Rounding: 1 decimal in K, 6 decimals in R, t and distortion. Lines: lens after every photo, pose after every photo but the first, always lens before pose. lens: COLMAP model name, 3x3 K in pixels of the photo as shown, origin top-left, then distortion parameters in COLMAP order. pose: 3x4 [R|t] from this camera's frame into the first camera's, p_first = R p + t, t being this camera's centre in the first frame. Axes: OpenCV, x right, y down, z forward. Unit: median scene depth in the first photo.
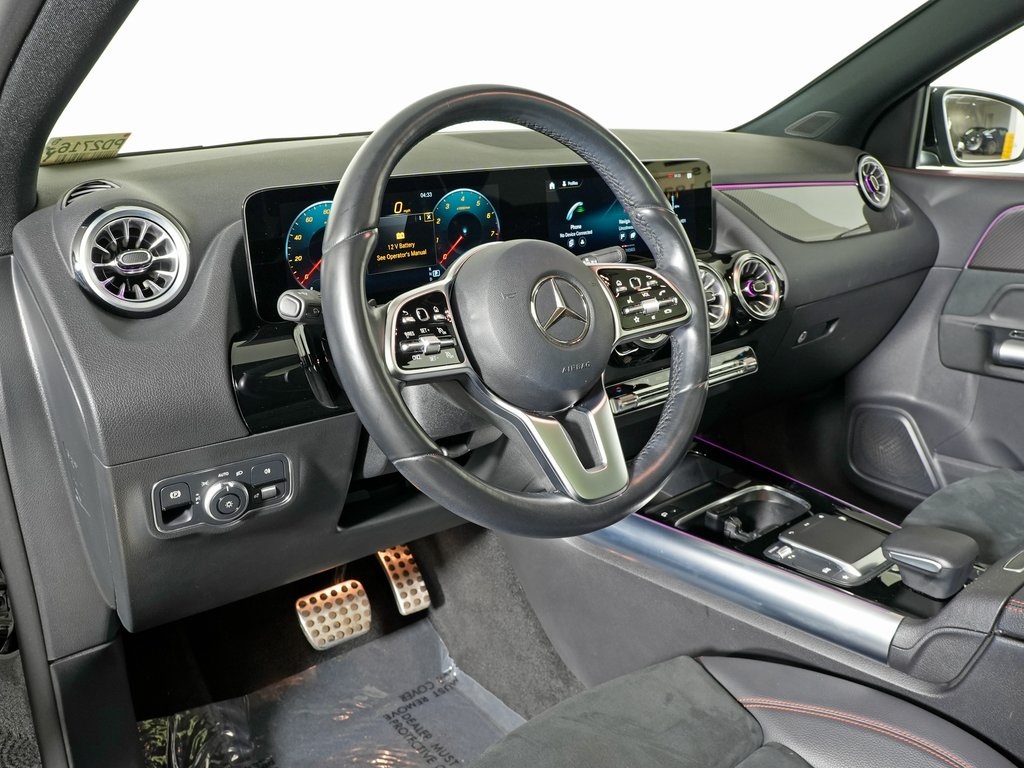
lens RADIAL K [[891.8, 0, 508.0], [0, 891.8, 382.3], [0, 0, 1]] dist [-0.146121, 0.028764]
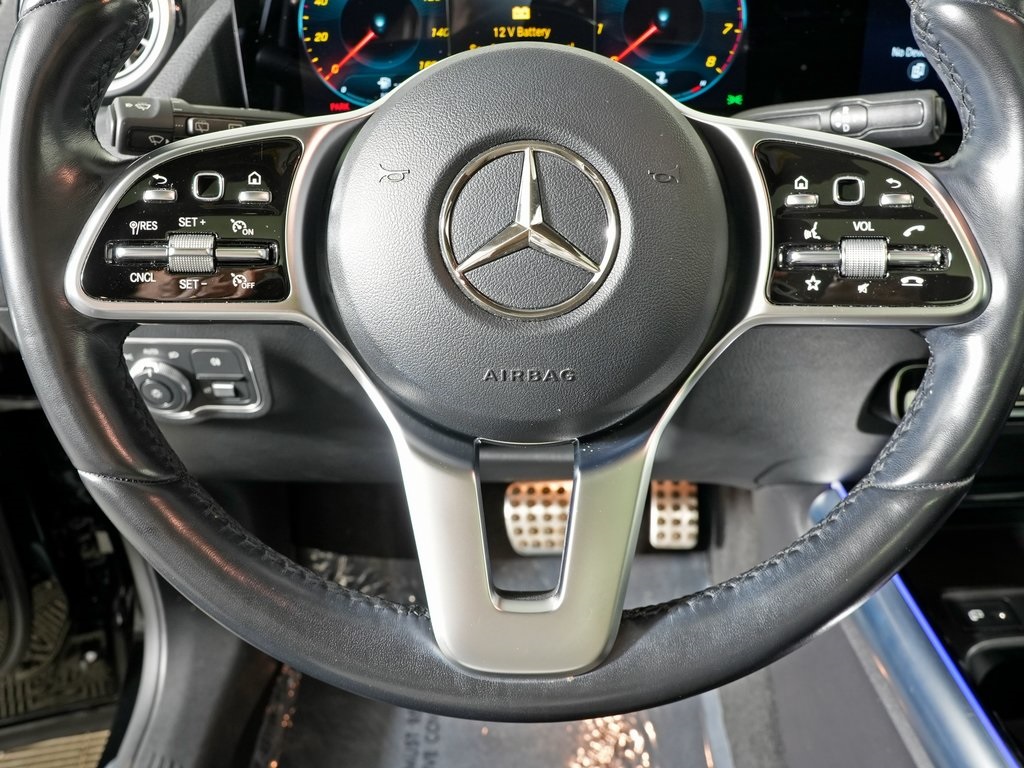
lens RADIAL K [[891.8, 0, 526.6], [0, 891.8, 375.0], [0, 0, 1]] dist [-0.146121, 0.028764]
pose [[0.779666, 0.314730, -0.541355, 0.232967], [-0.177515, 0.940137, 0.290912, -0.106483], [0.600507, -0.130715, 0.788863, 0.521023]]
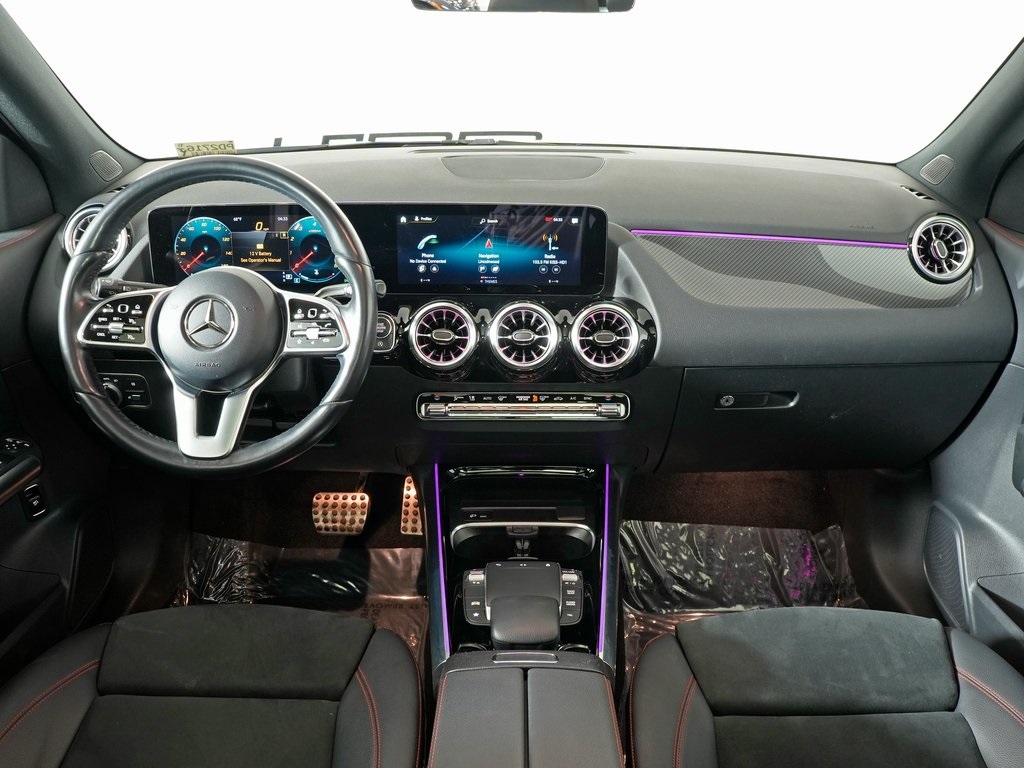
lens RADIAL K [[891.8, 0, 510.1], [0, 891.8, 378.8], [0, 0, 1]] dist [-0.146121, 0.028764]
pose [[0.770658, 0.242749, -0.589202, 0.991924], [-0.201666, 0.969986, 0.135858, -0.219325], [0.604497, 0.014122, 0.796482, 0.137890]]
